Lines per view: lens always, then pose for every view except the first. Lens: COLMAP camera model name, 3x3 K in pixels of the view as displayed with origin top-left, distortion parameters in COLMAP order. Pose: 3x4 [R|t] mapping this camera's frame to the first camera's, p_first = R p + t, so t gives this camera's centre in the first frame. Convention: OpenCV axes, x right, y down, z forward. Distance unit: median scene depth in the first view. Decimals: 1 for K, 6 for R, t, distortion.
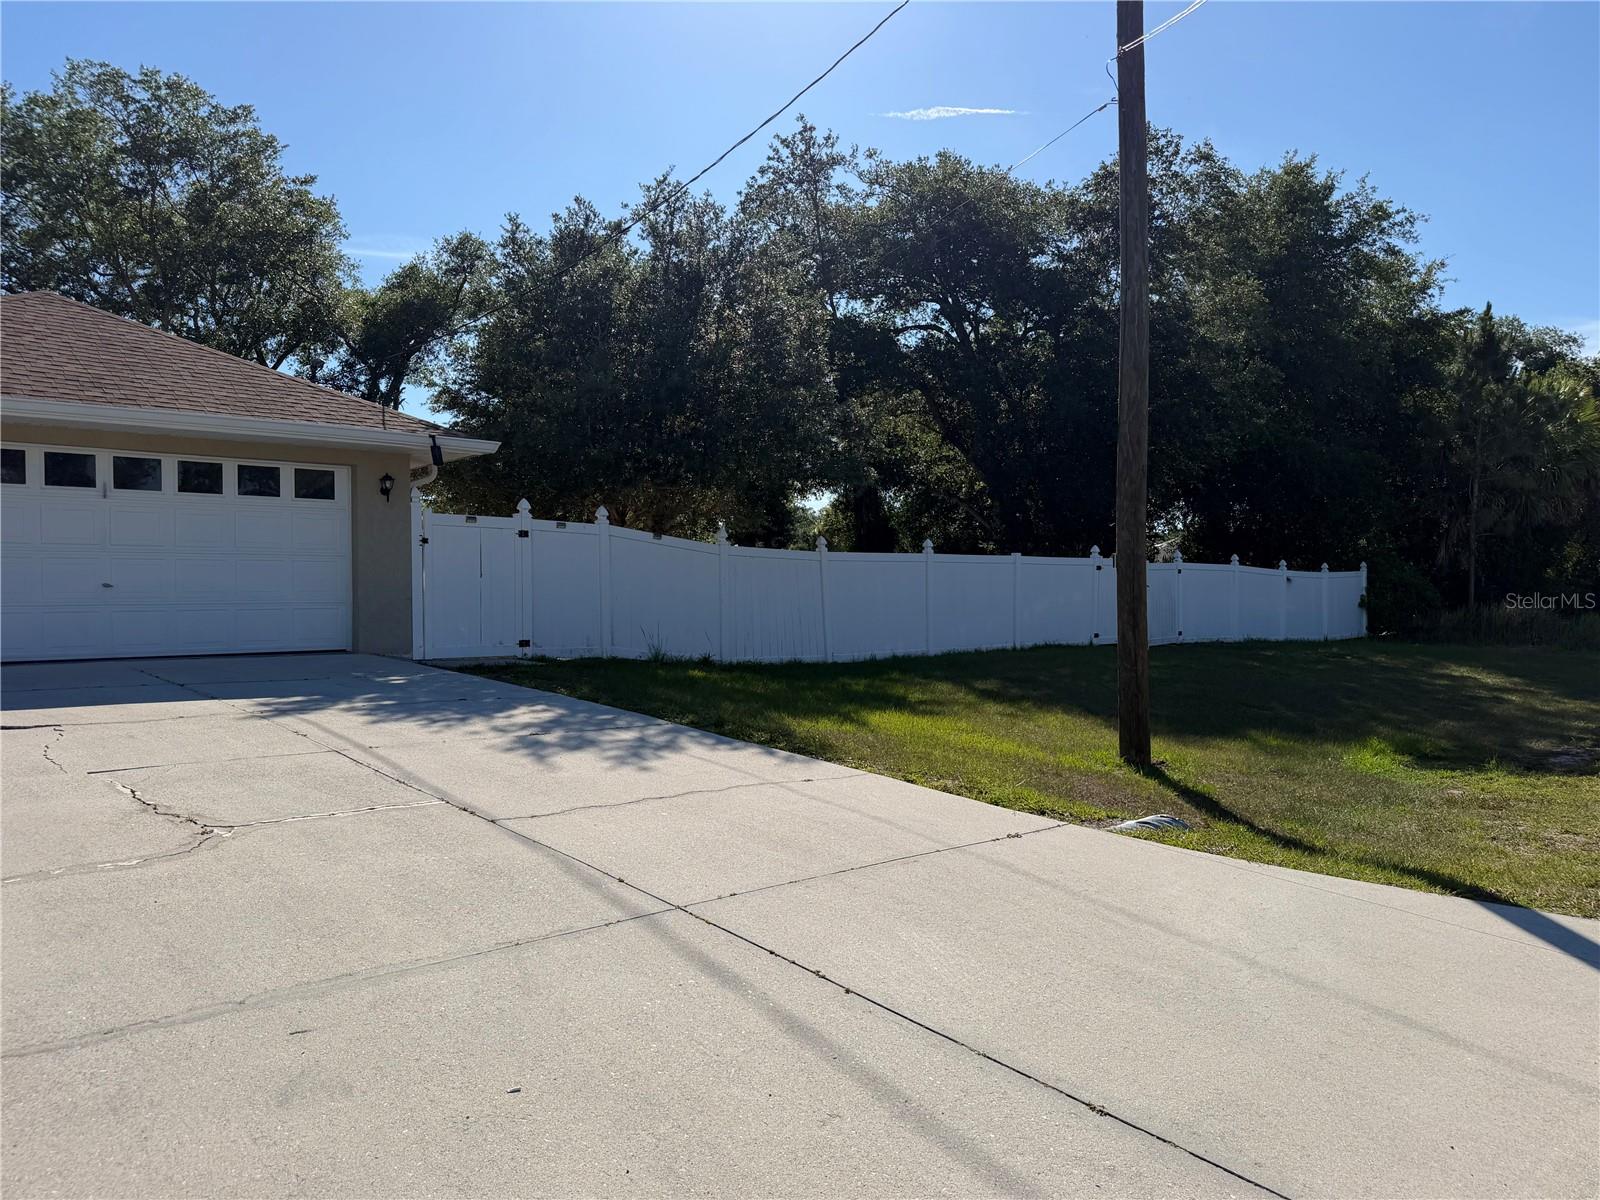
lens RADIAL K [[1160.0, 0, 802.3], [0, 1160.0, 608.5], [0, 0, 1]] dist [0.049856, -0.065294]
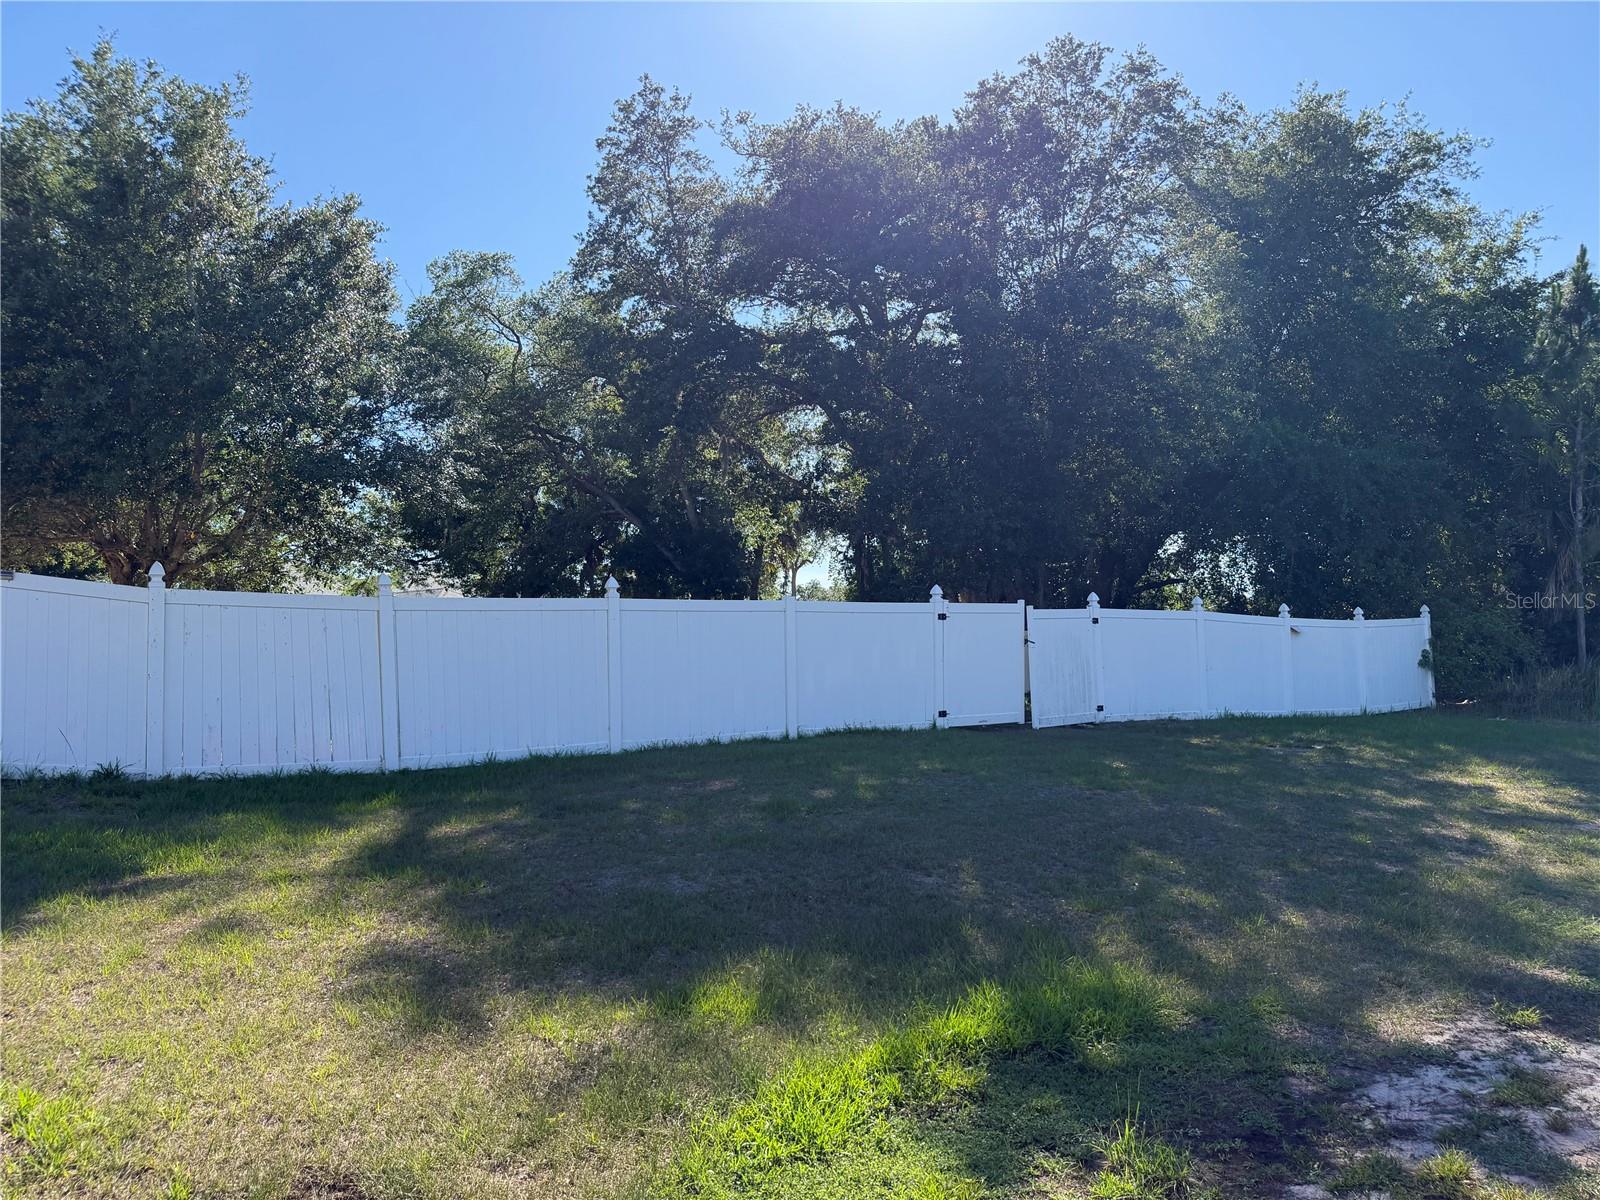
lens RADIAL K [[1132.7, 0, 798.0], [0, 1132.7, 595.2], [0, 0, 1]] dist [0.040096, -0.051320]
pose [[0.988587, -0.024504, -0.148646, 0.214872], [0.014098, 0.997401, -0.070661, -0.001033], [0.149992, 0.067759, 0.986363, 0.253598]]
